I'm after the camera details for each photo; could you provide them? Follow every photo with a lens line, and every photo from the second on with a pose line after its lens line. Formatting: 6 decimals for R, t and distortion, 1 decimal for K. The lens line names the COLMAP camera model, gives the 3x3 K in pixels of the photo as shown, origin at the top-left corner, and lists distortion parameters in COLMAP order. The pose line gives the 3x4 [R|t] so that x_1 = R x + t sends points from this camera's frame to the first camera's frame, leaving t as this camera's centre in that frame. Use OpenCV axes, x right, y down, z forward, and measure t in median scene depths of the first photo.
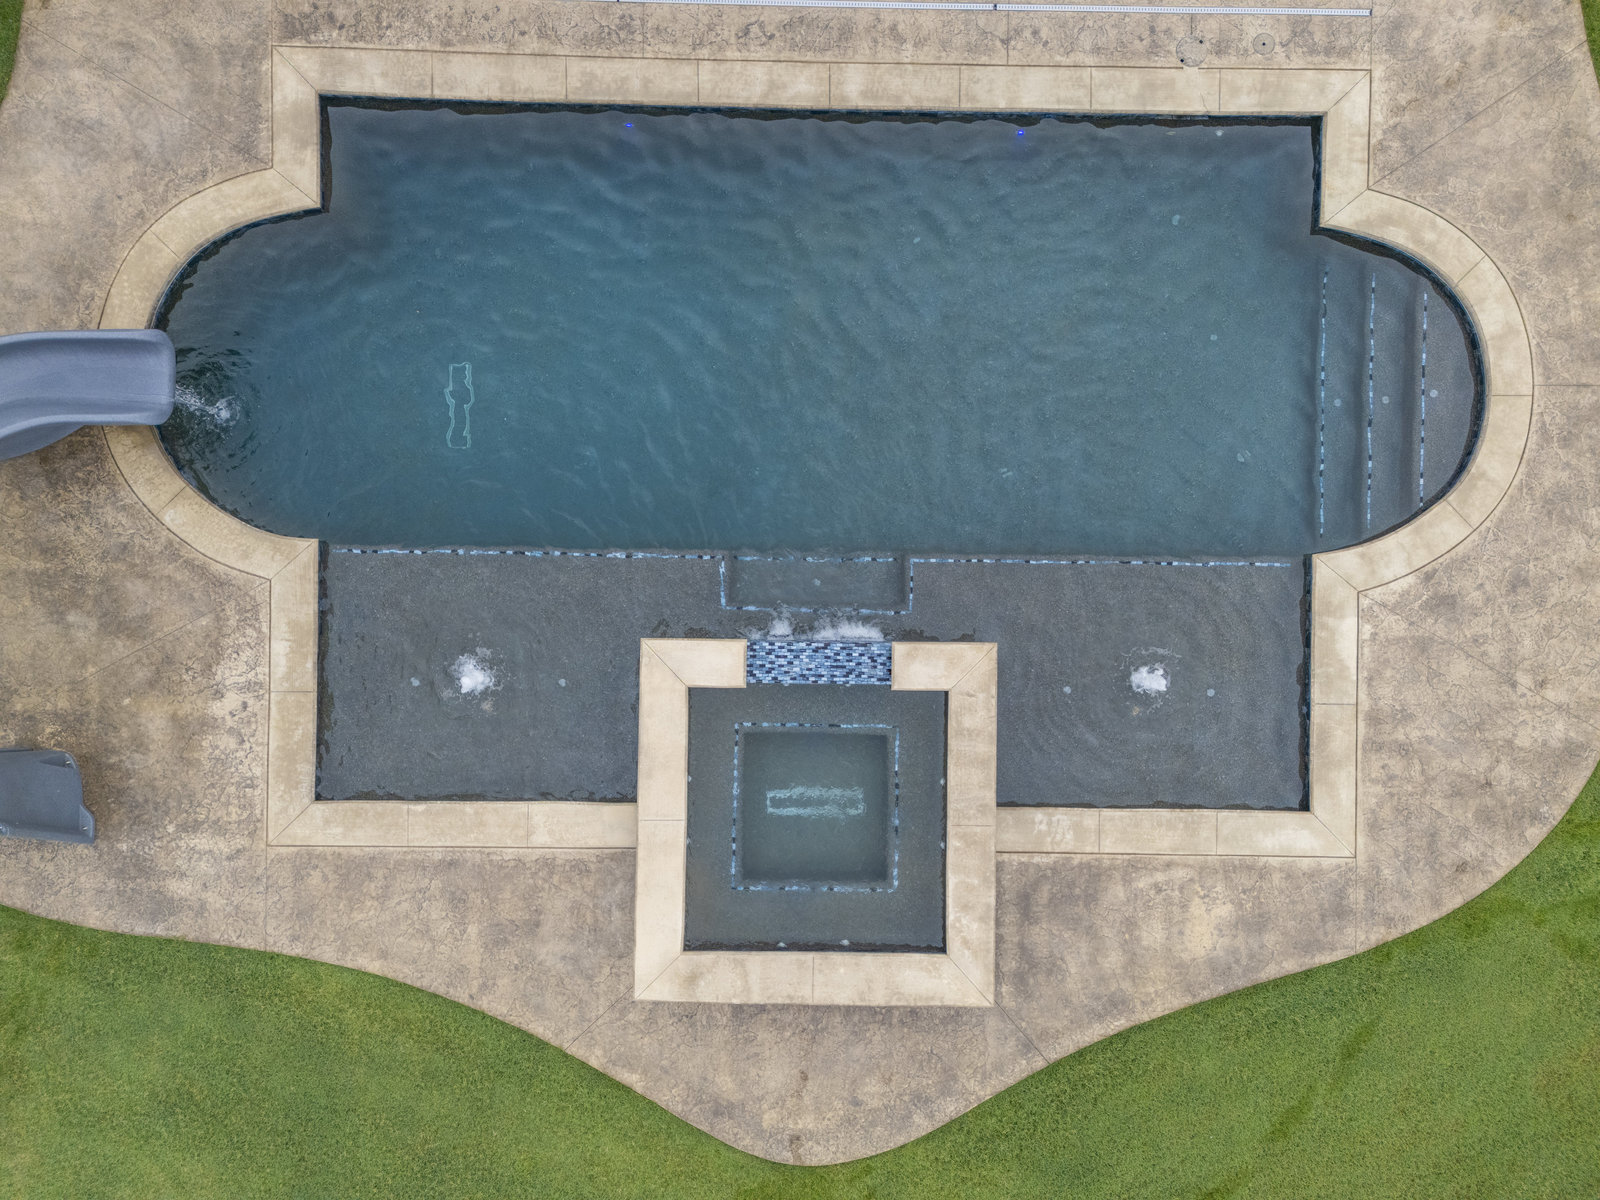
lens RADIAL K [[1174.3, 0, 800.0], [0, 1174.3, 600.0], [0, 0, 1]] dist [0.057384, -0.044852]
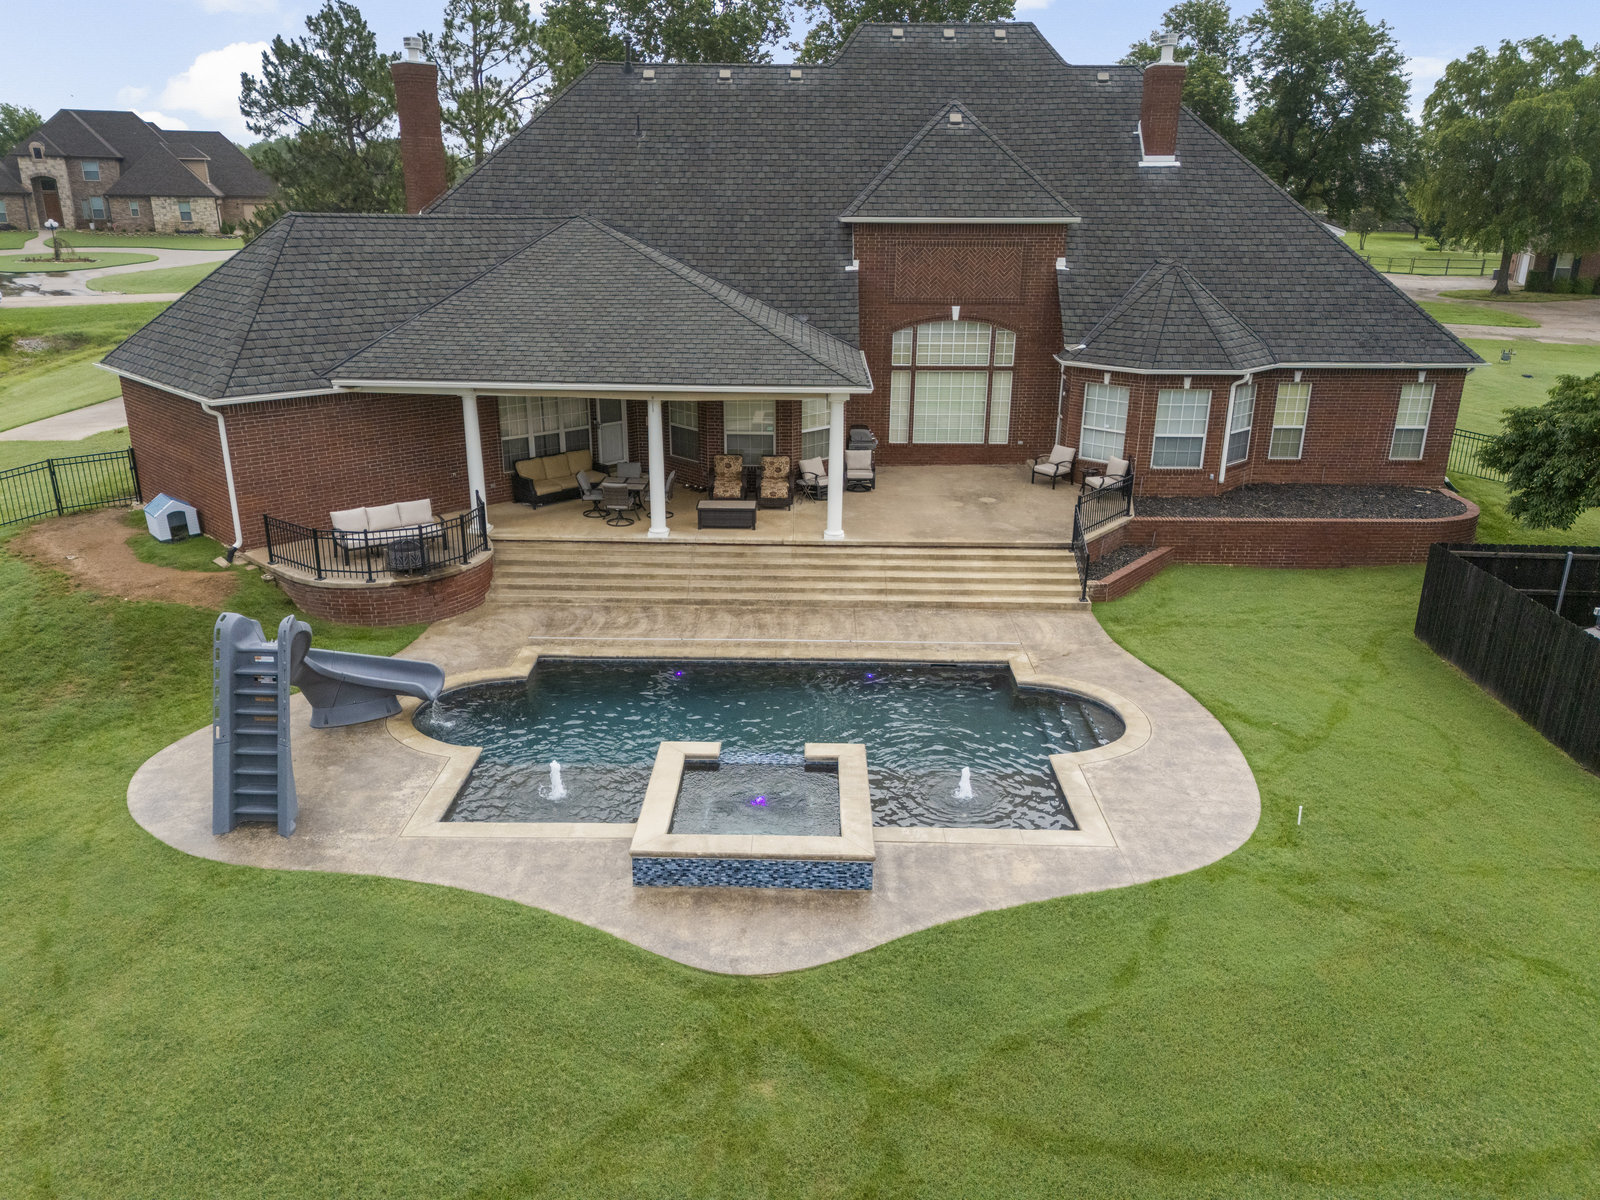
lens RADIAL K [[1174.3, 0, 800.0], [0, 1174.3, 600.0], [0, 0, 1]] dist [0.057384, -0.044852]
pose [[0.999916, -0.012799, -0.001833, 0.074296], [0.002300, 0.315621, -0.948883, 1.545064], [0.012724, 0.948799, 0.315624, 0.231126]]
